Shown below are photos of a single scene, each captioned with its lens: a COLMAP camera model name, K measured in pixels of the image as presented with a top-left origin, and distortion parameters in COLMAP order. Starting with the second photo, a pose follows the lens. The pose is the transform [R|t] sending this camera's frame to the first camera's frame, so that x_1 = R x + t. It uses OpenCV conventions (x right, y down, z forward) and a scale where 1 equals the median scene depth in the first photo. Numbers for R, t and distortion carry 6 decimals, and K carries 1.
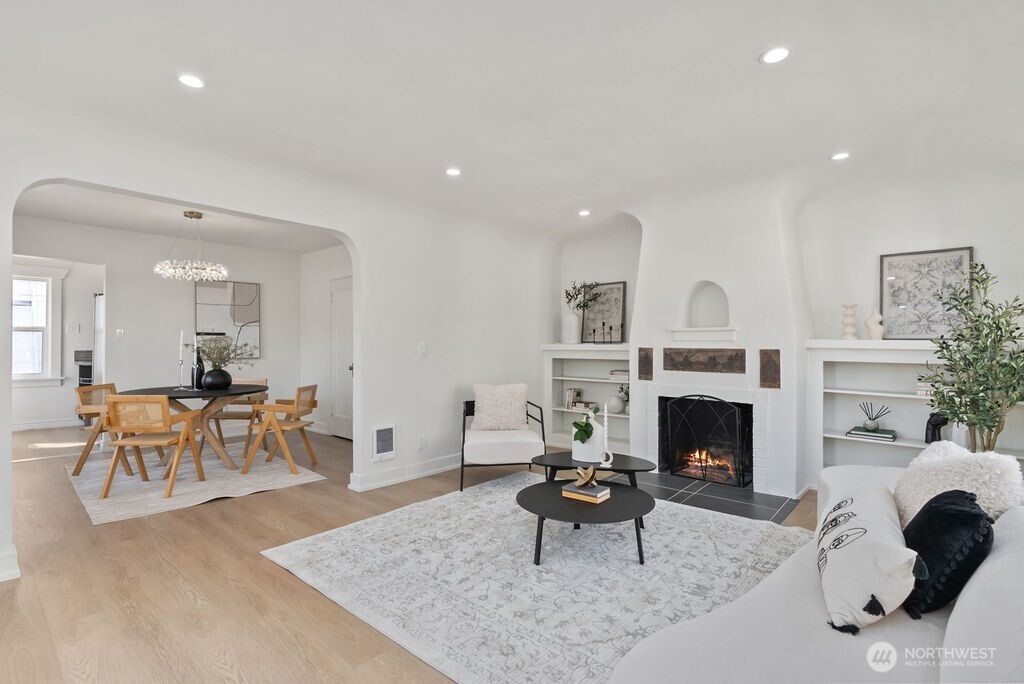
lens RADIAL K [[488.6, 0, 512.0], [0, 488.6, 342.0], [0, 0, 1]] dist [-0.003035, -0.000417]
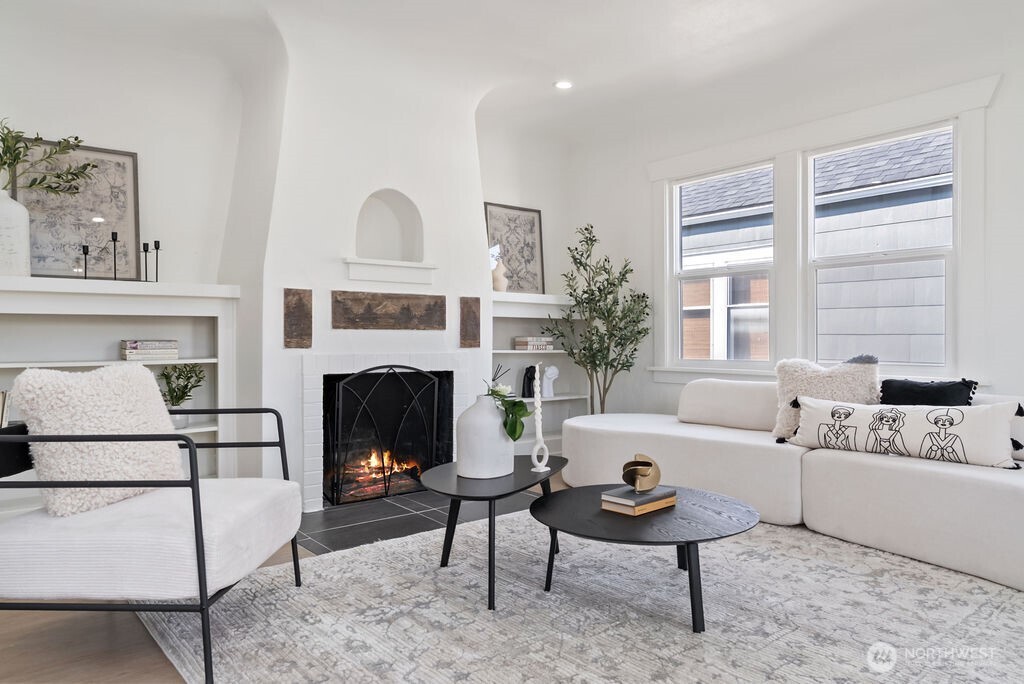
lens RADIAL K [[699.9, 0, 512.0], [0, 699.9, 342.0], [0, 0, 1]] dist [-0.000525, 0.002307]
pose [[0.162543, -0.005235, 0.986688, -0.504340], [0.002537, 0.999985, 0.004887, 0.073973], [-0.986698, 0.001708, 0.162554, 0.695646]]
